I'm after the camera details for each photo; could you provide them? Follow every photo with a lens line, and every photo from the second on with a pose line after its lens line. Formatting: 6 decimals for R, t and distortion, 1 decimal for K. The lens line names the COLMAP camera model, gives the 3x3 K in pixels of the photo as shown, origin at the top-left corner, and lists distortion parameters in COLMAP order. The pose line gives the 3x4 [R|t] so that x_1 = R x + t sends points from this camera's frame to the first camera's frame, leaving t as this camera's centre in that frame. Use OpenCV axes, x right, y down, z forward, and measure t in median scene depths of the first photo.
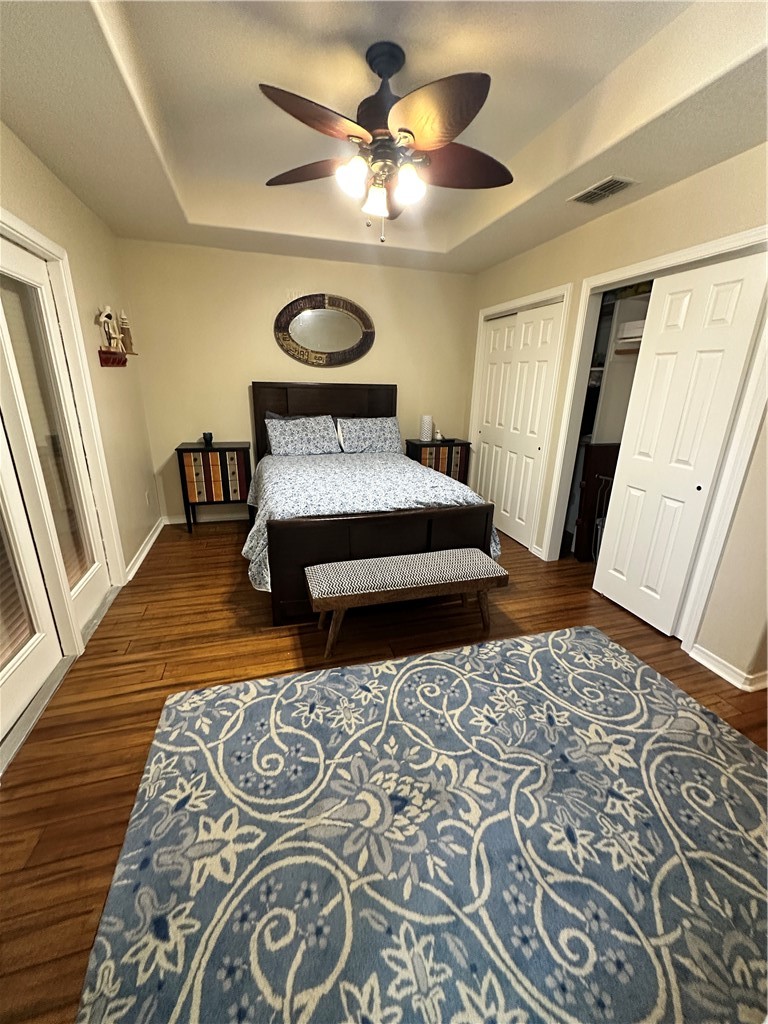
lens RADIAL K [[407.7, 0, 387.3], [0, 407.7, 509.6], [0, 0, 1]] dist [-0.000582, 0.000449]
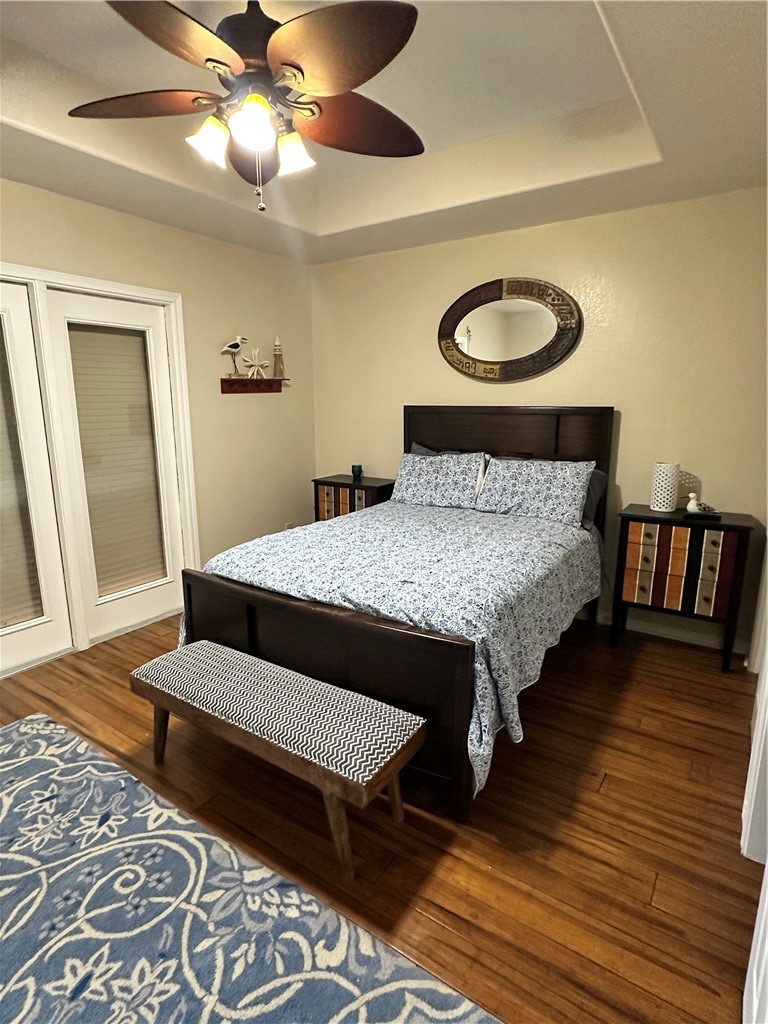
lens RADIAL K [[541.5, 0, 386.6], [0, 541.5, 516.9], [0, 0, 1]] dist [-0.003943, -0.000932]
pose [[0.636818, 0.141260, -0.757964, 0.775260], [-0.218286, 0.975884, -0.001524, -0.161927], [0.739469, 0.166423, 0.652295, 0.558179]]
